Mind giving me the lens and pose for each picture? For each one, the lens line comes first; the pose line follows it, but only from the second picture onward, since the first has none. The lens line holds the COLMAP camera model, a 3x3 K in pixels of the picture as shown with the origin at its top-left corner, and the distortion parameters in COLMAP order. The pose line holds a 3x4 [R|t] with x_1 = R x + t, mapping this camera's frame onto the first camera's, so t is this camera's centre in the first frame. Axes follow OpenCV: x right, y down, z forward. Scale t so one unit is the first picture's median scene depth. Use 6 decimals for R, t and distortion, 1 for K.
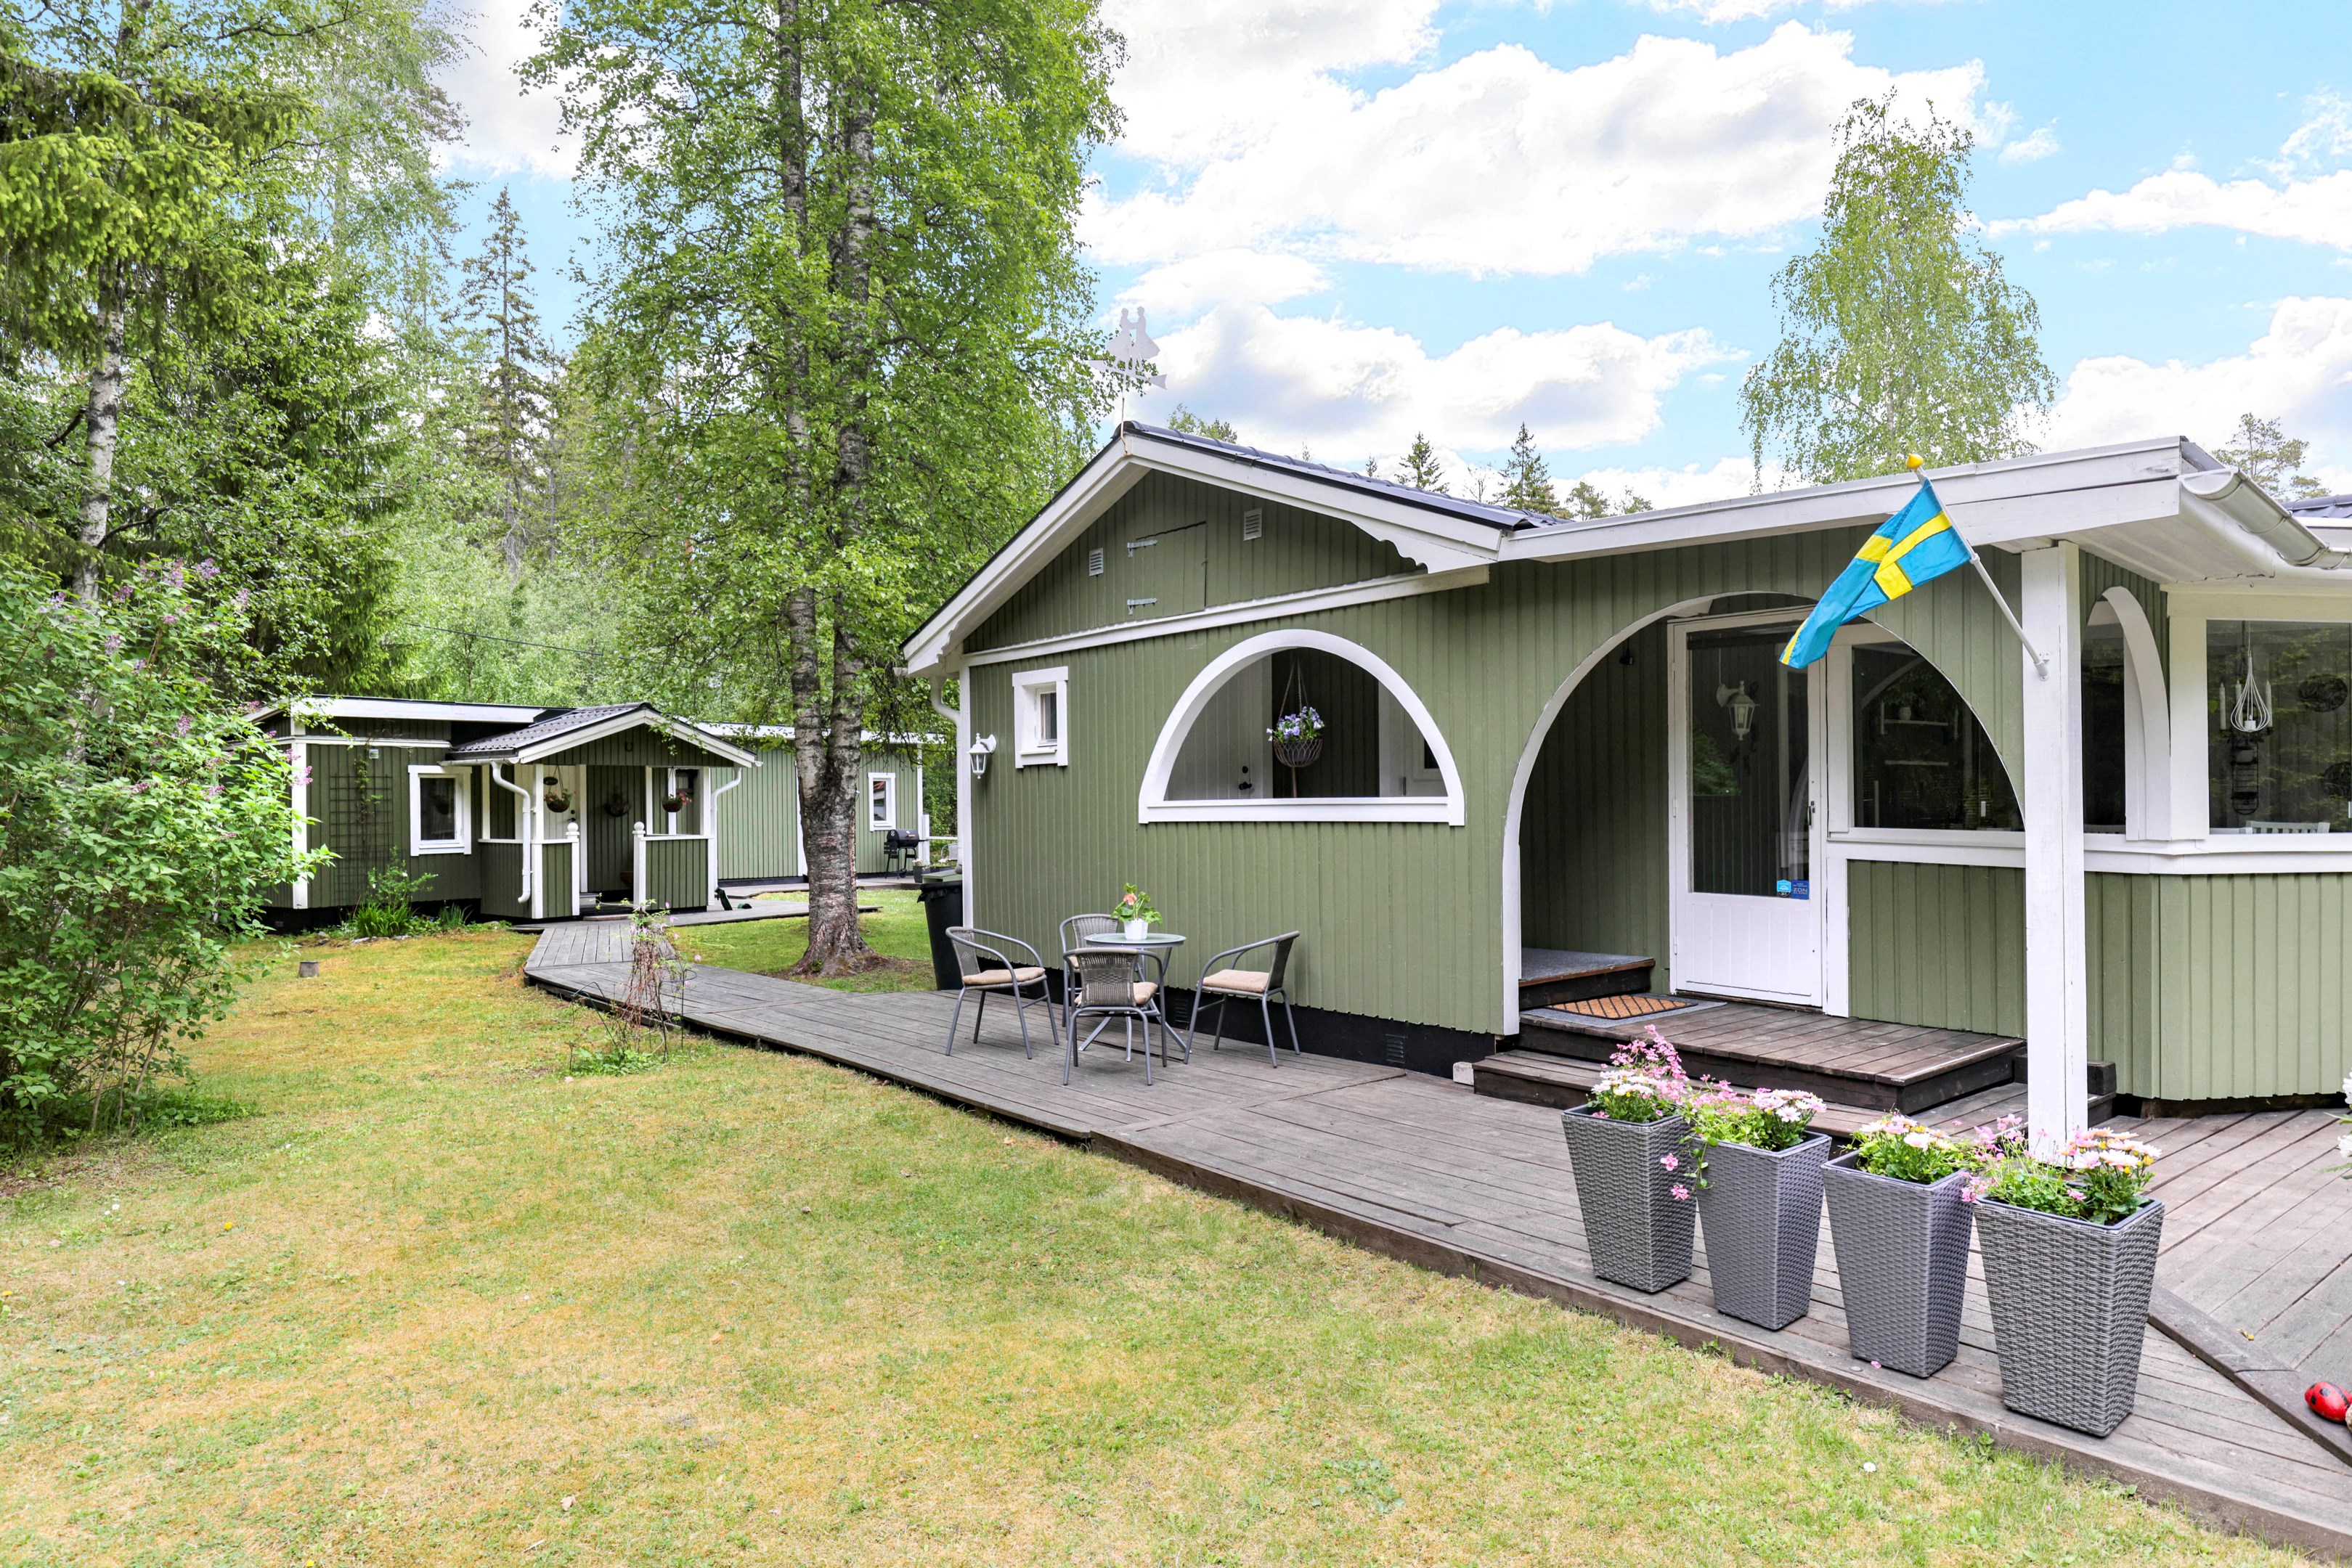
lens RADIAL K [[1379.7, 0, 1187.2], [0, 1379.7, 802.4], [0, 0, 1]] dist [0.005276, 0.000499]
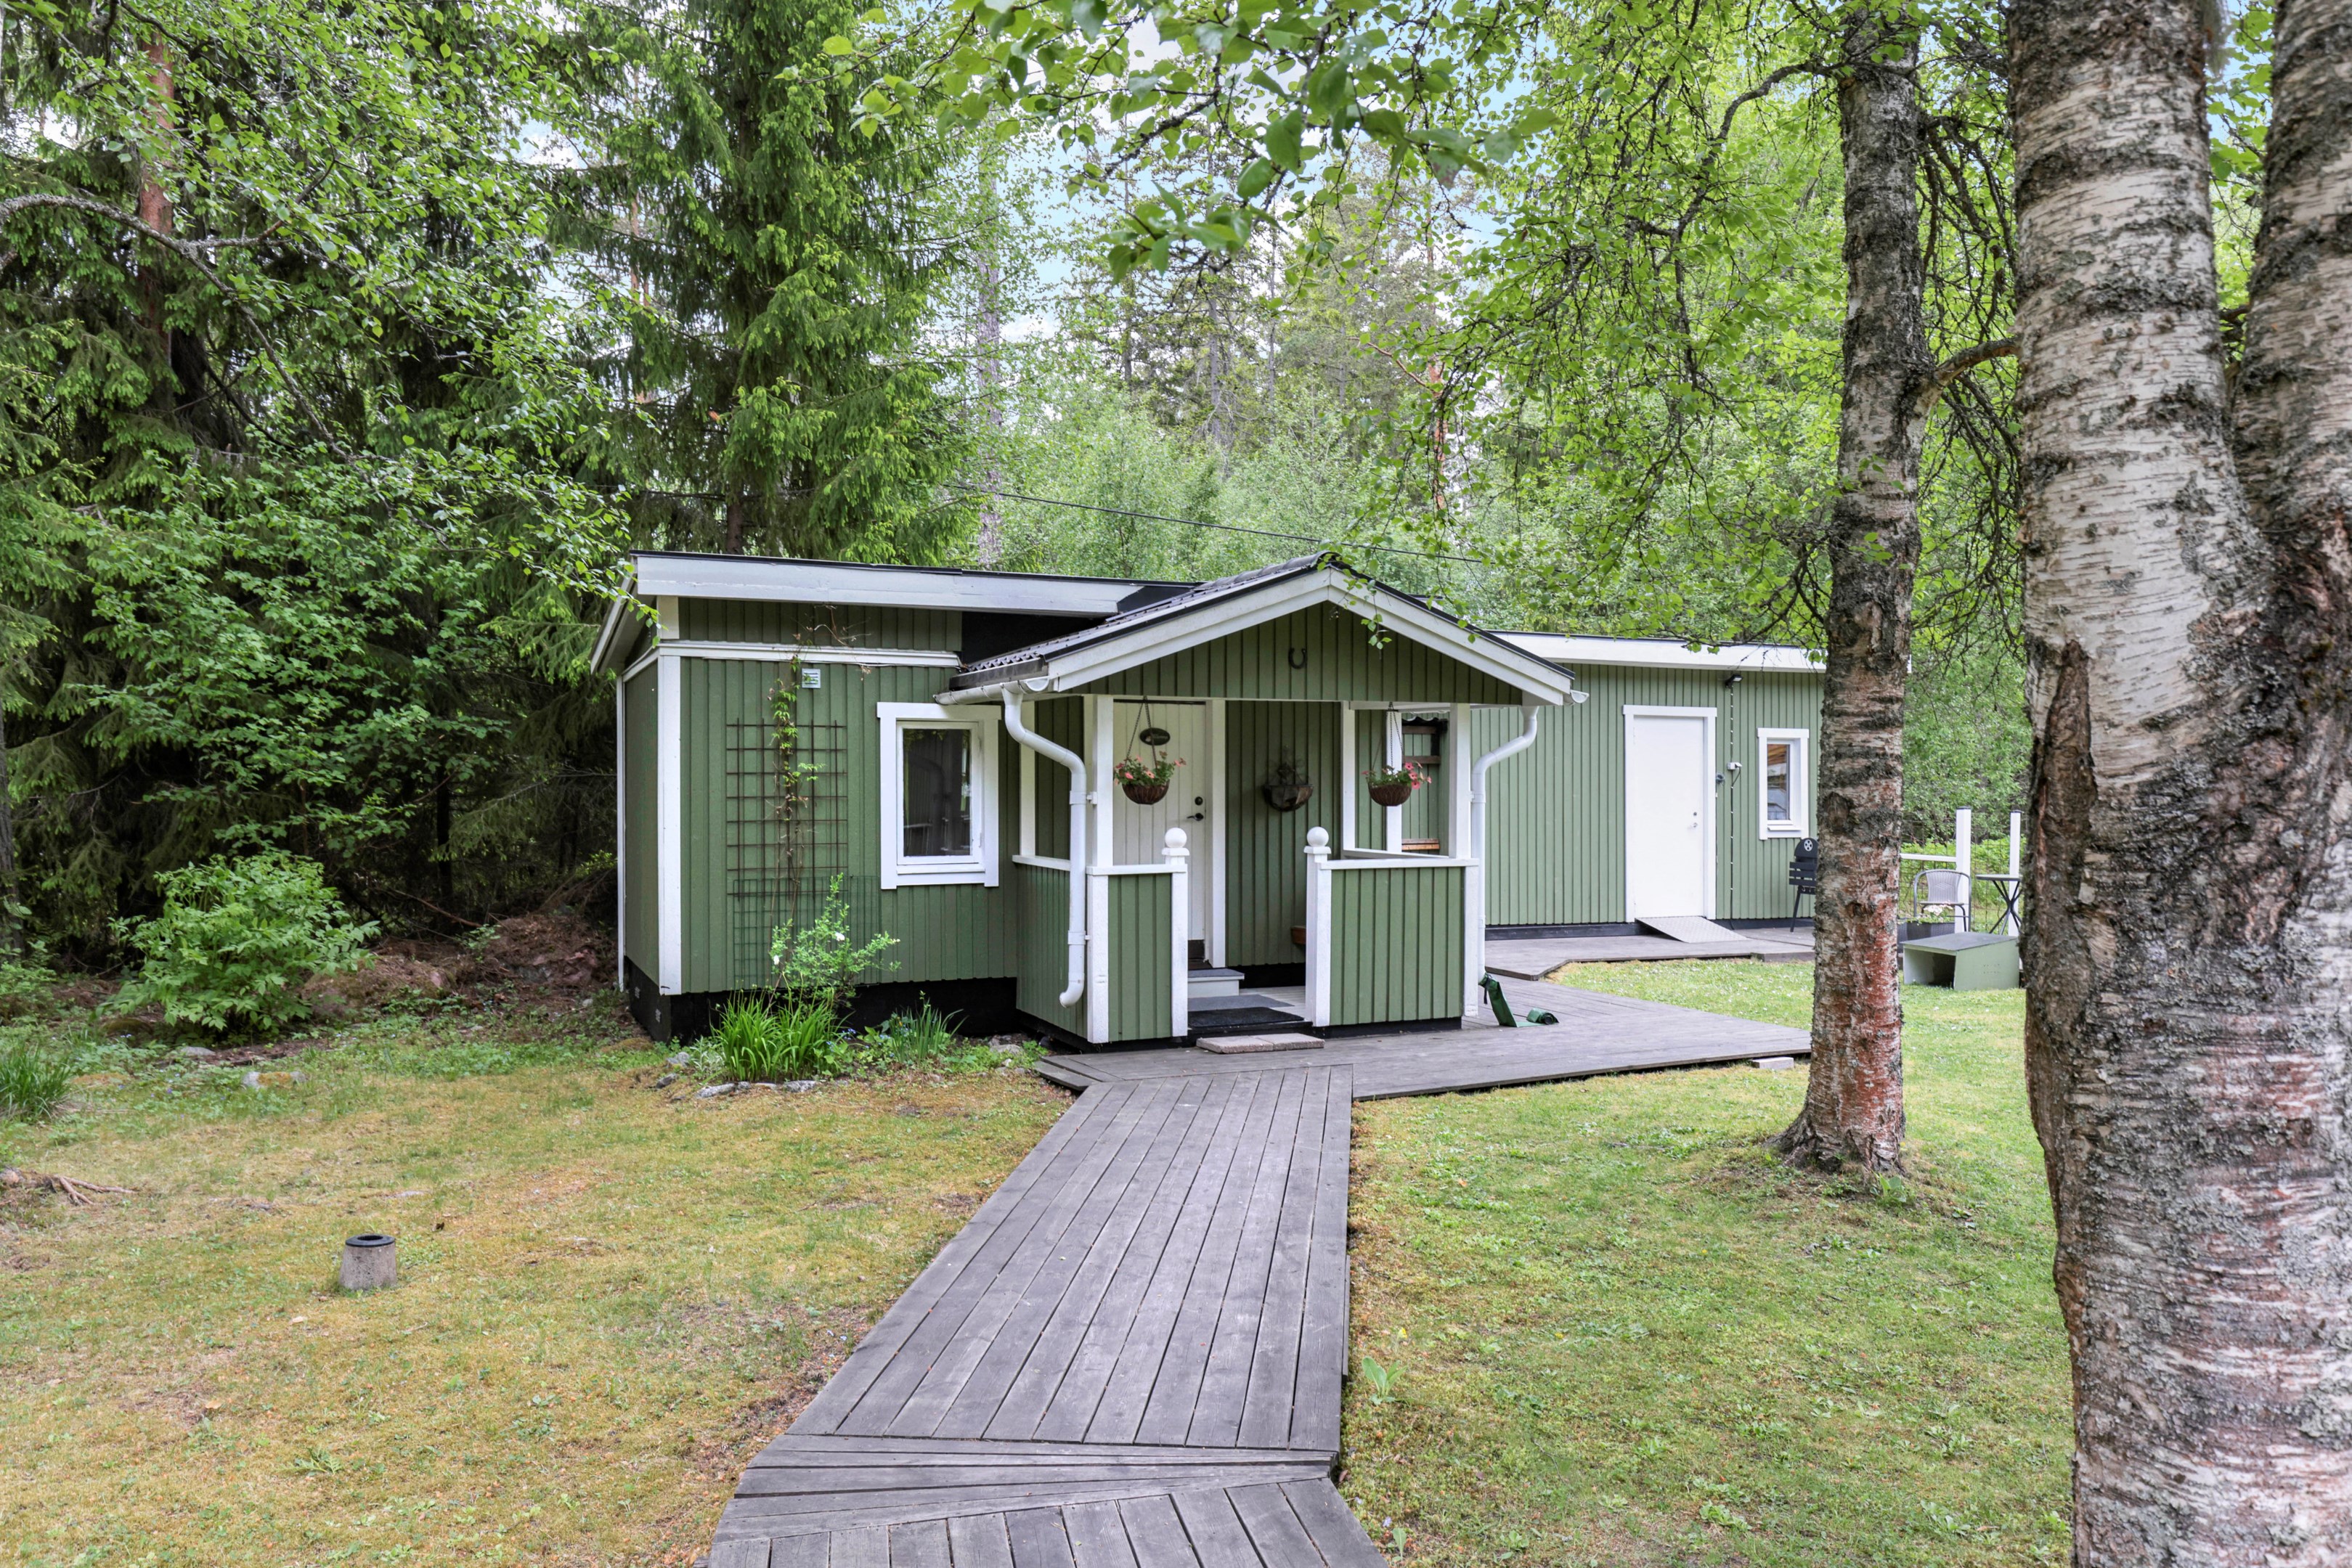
lens RADIAL K [[1643.5, 0, 1179.4], [0, 1643.5, 787.6], [0, 0, 1]] dist [-0.002003, -0.000411]
pose [[0.875019, 0.012298, -0.483933, -0.187003], [-0.009508, 0.999921, 0.008220, -0.002559], [0.483996, -0.002592, 0.875066, 0.535080]]
